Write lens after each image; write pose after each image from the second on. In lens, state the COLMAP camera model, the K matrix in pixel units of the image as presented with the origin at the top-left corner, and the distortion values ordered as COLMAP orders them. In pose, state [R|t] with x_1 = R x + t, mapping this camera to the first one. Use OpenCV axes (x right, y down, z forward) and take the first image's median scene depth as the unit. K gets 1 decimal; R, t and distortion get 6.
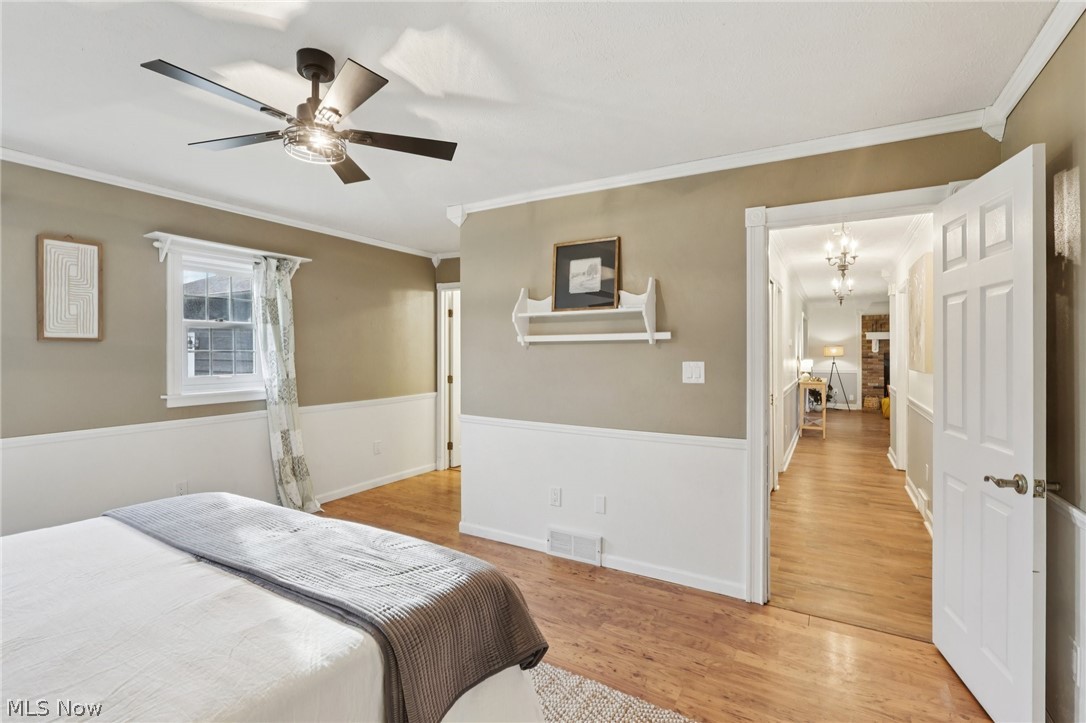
lens RADIAL K [[506.8, 0, 547.6], [0, 506.8, 355.9], [0, 0, 1]] dist [-0.002388, 0.002576]
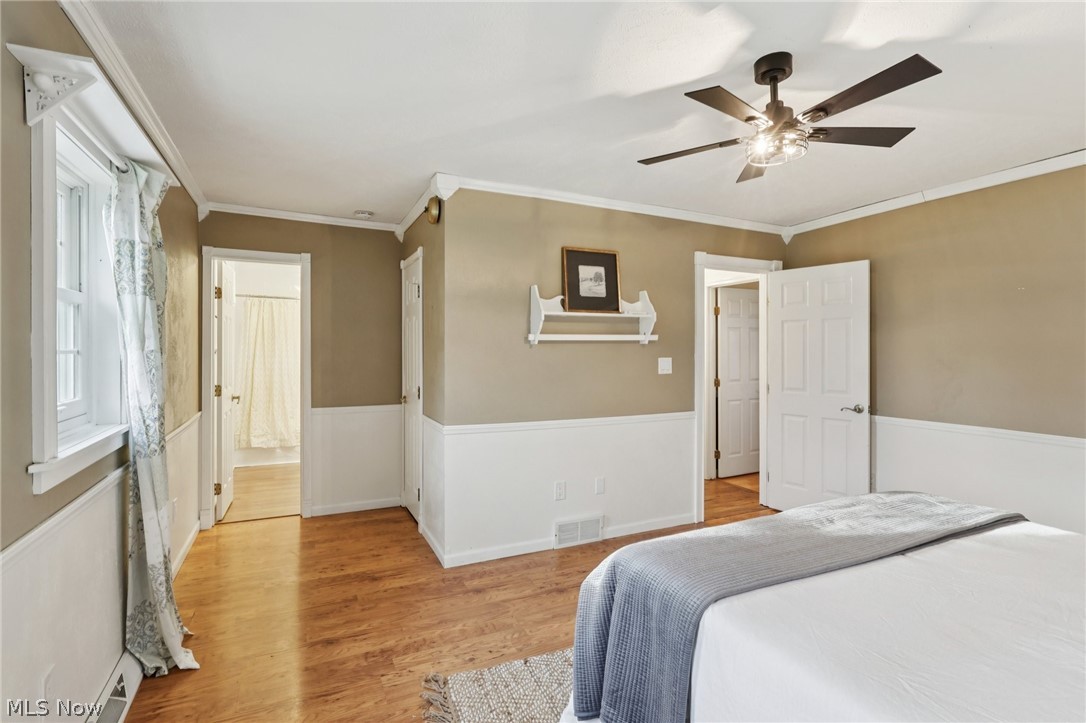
lens RADIAL K [[506.8, 0, 539.3], [0, 506.8, 351.1], [0, 0, 1]] dist [-0.002388, 0.002576]
pose [[0.565128, -0.003054, 0.824998, -0.894816], [0.006624, 0.999978, -0.000836, -0.006424], [-0.824977, 0.005938, 0.565135, 0.470010]]
